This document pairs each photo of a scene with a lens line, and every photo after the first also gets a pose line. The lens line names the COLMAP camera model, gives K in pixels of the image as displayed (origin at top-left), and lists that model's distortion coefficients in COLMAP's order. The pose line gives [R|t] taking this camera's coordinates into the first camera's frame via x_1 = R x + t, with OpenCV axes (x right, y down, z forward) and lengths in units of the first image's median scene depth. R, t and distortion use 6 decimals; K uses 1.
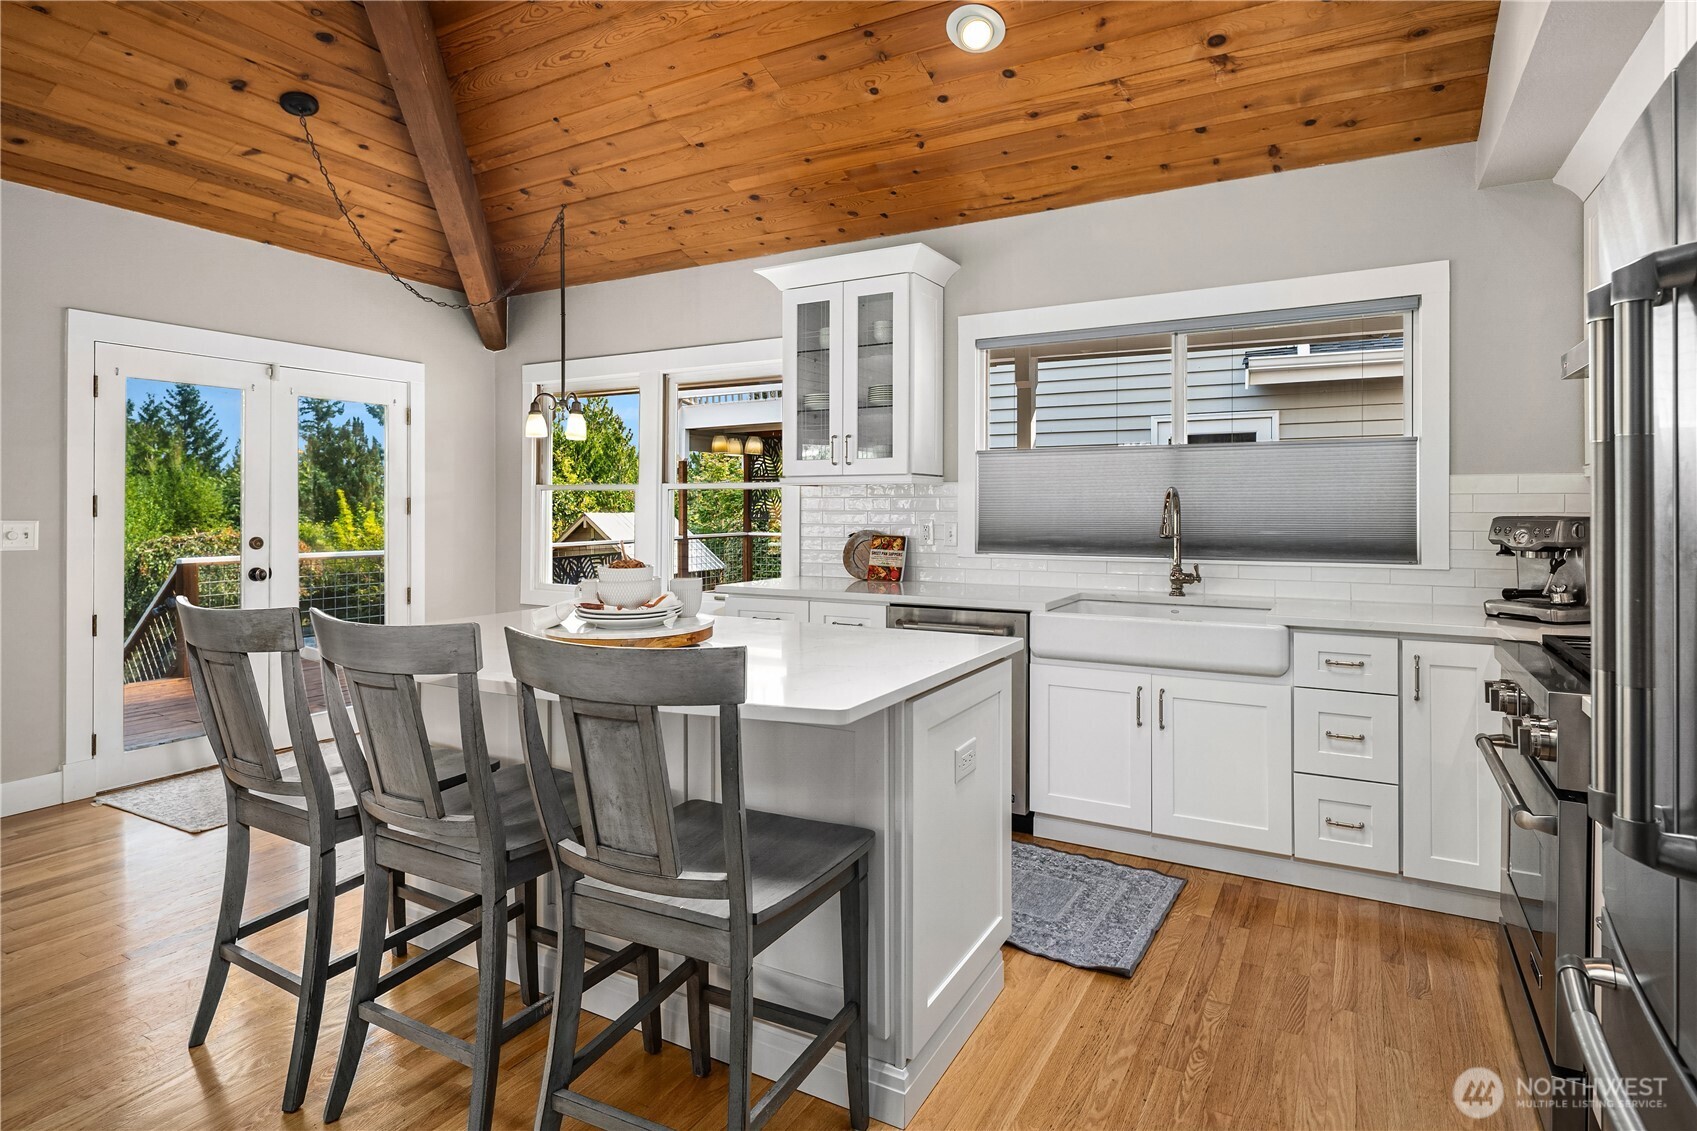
lens RADIAL K [[872.3, 0, 888.0], [0, 872.3, 507.0], [0, 0, 1]] dist [0.003844, -0.000028]
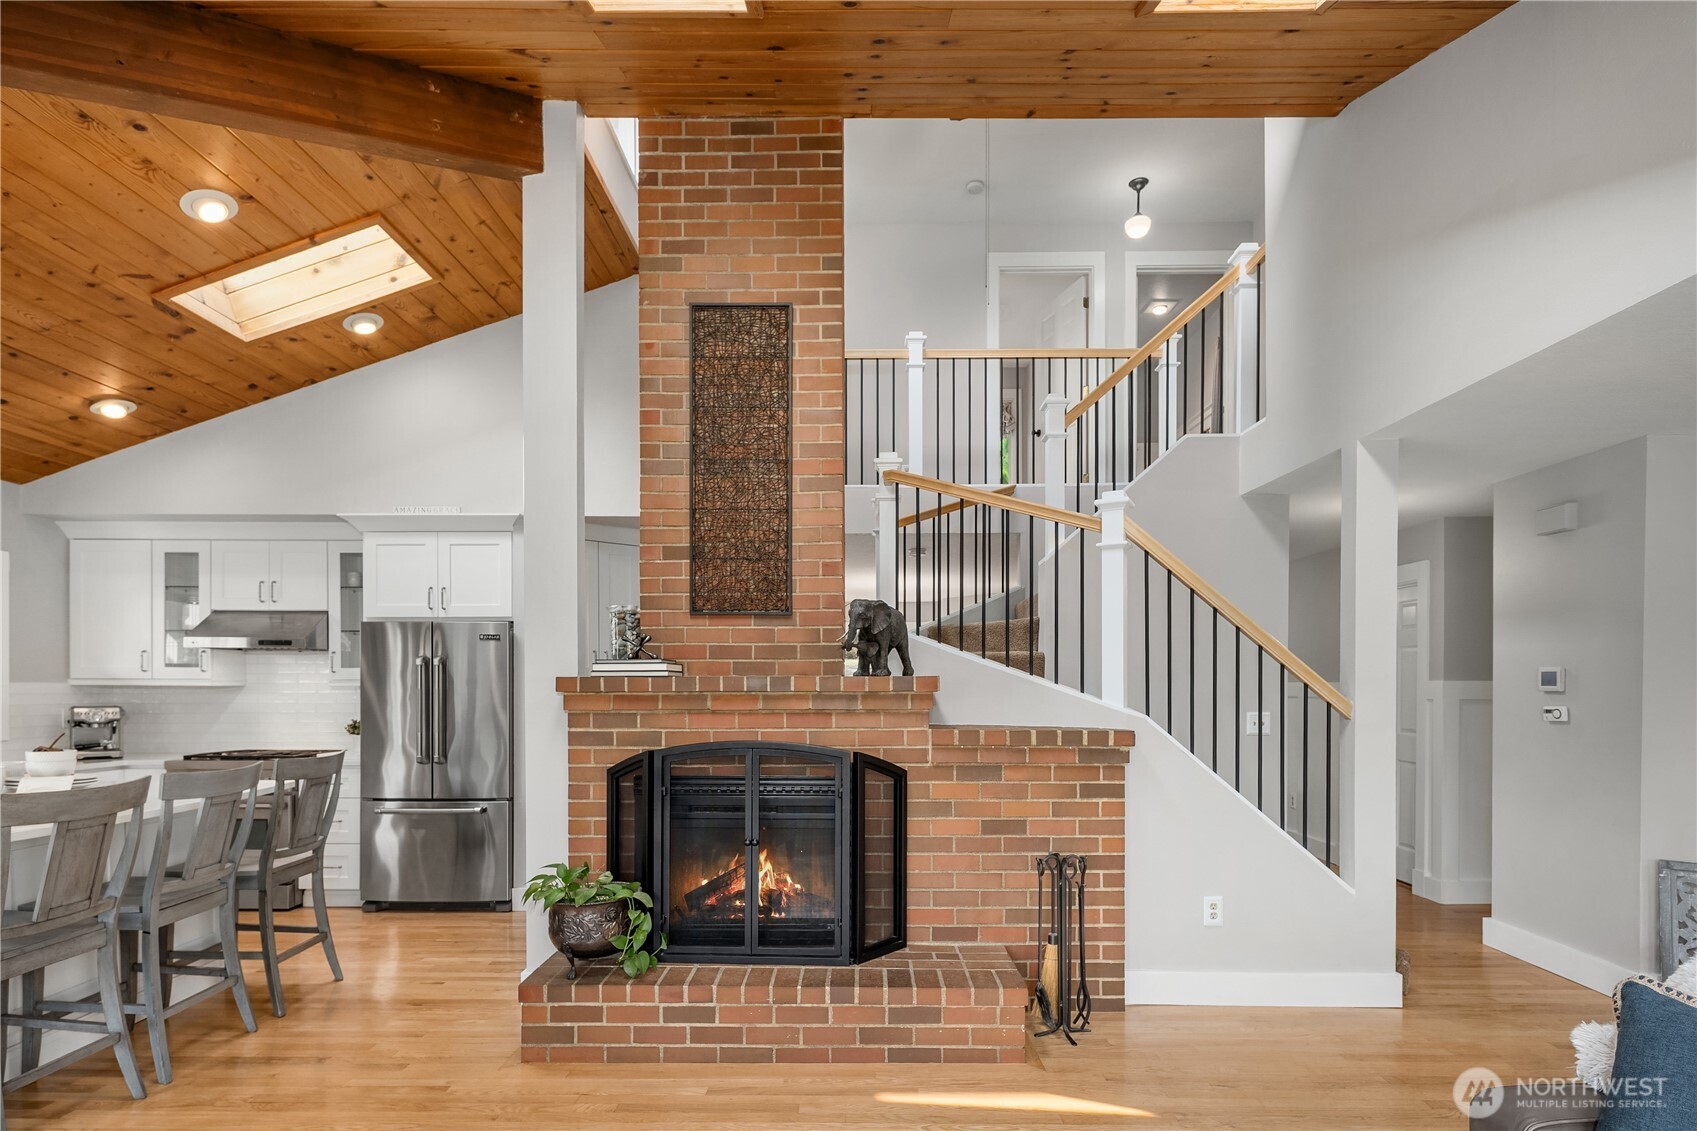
lens RADIAL K [[845.1, 0, 855.5], [0, 845.1, 693.4], [0, 0, 1]] dist [0.001463, -0.001601]
pose [[-0.468266, -0.005962, 0.883567, -1.128964], [0.003180, 0.999959, 0.008433, -0.018169], [-0.883582, 0.006758, -0.468229, 0.252002]]
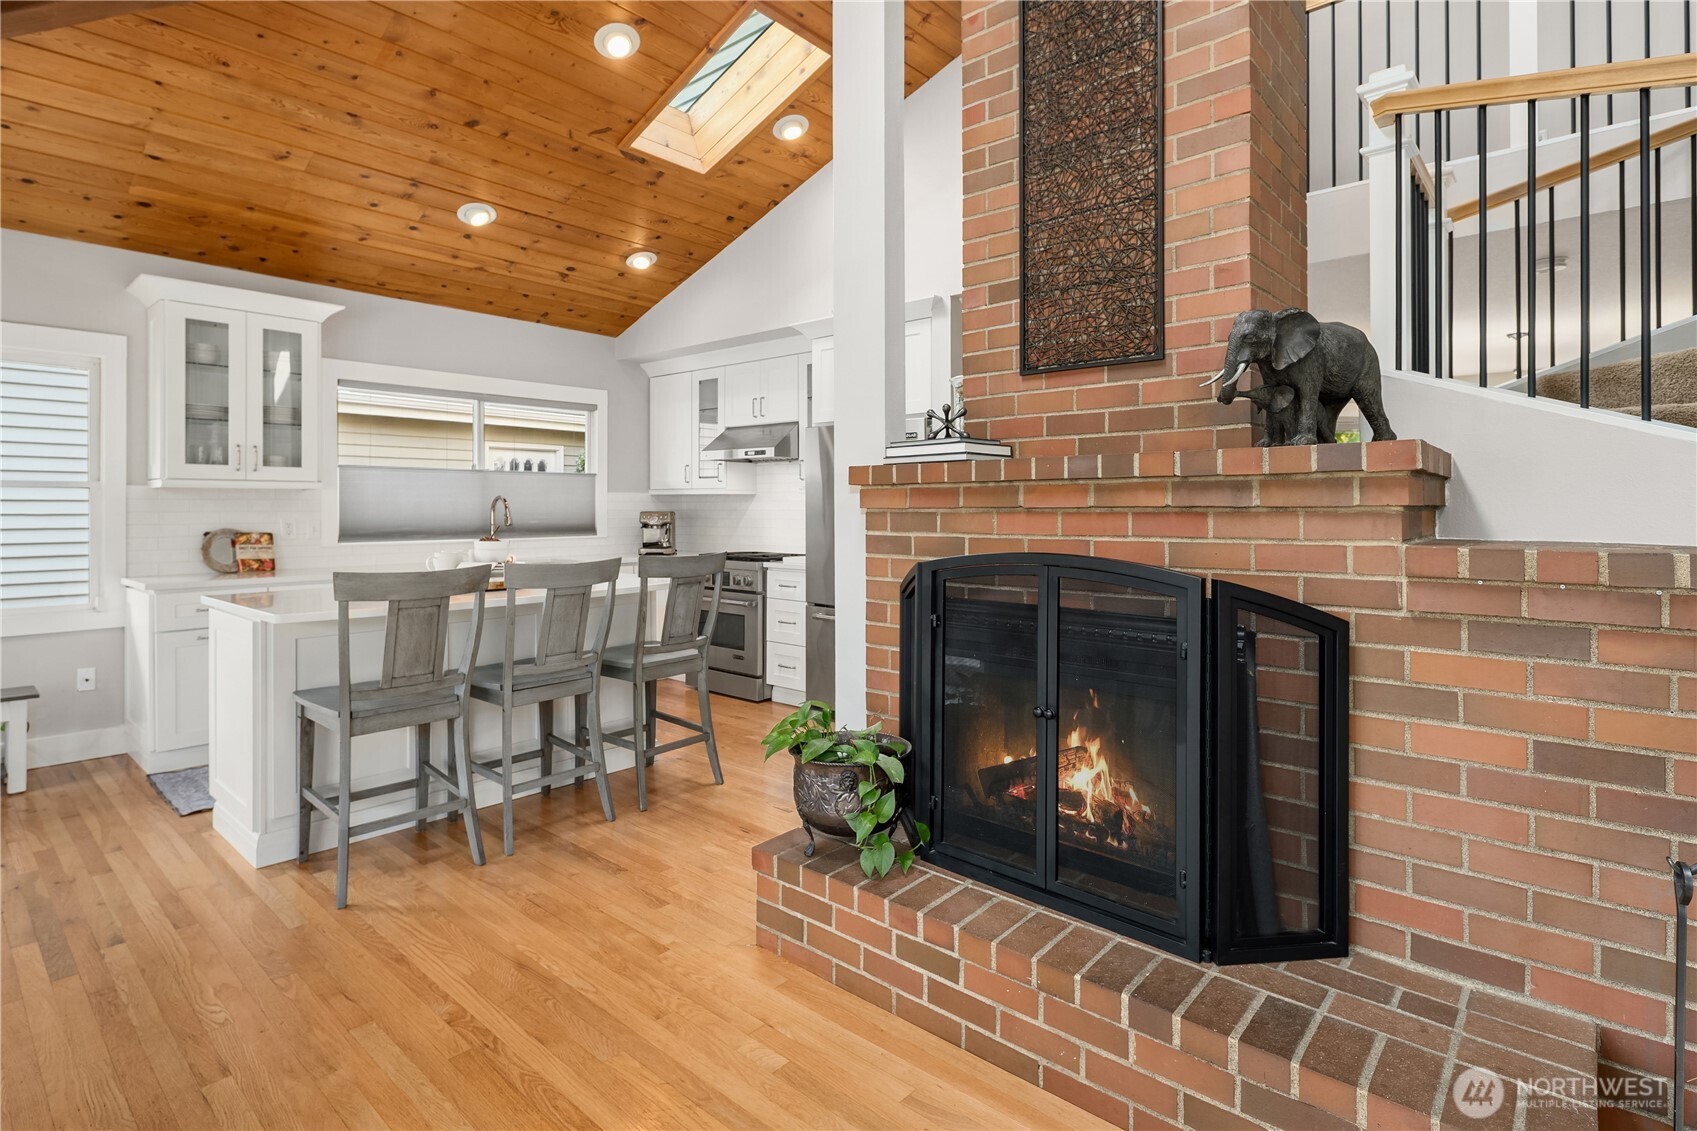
lens RADIAL K [[846.8, 0, 846.4], [0, 846.8, 506.3], [0, 0, 1]] dist [0.001070, -0.001896]
pose [[0.226187, 0.002560, 0.974080, -0.912455], [0.003991, 0.999986, -0.003555, 0.004984], [-0.974076, 0.004691, 0.226174, -0.019238]]
